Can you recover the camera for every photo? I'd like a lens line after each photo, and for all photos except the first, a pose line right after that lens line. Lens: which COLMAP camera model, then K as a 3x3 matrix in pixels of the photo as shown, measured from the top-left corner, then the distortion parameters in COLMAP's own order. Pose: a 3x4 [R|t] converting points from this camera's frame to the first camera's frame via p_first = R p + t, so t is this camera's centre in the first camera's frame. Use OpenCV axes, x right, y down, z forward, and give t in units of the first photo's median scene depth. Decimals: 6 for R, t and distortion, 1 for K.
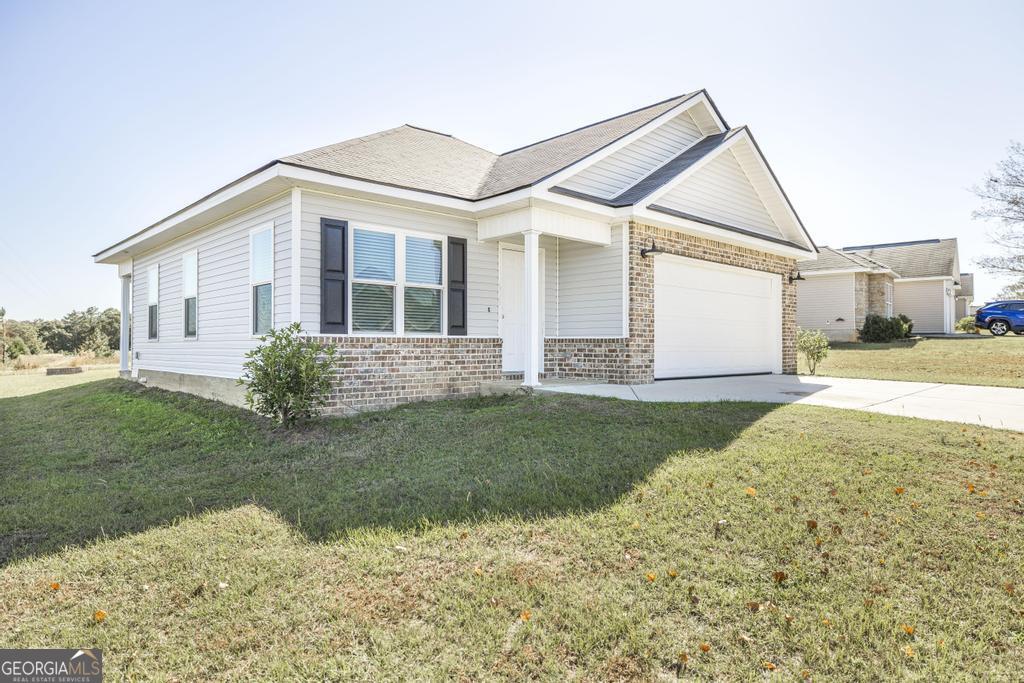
lens RADIAL K [[631.9, 0, 512.0], [0, 631.9, 341.5], [0, 0, 1]] dist [0.002075, 0.000144]
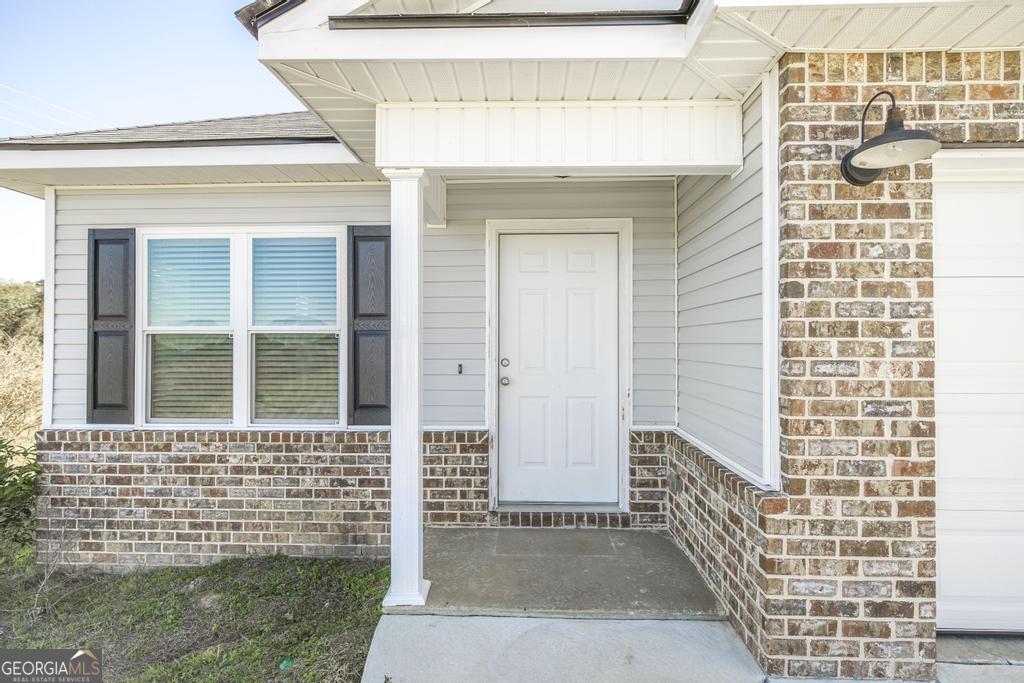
lens RADIAL K [[509.4, 0, 512.0], [0, 509.4, 341.5], [0, 0, 1]] dist [-0.000954, -0.000420]
pose [[0.702560, -0.006080, -0.711599, 0.284279], [0.006695, 0.999976, -0.001934, -0.076605], [0.711593, -0.003405, 0.702584, 0.839844]]
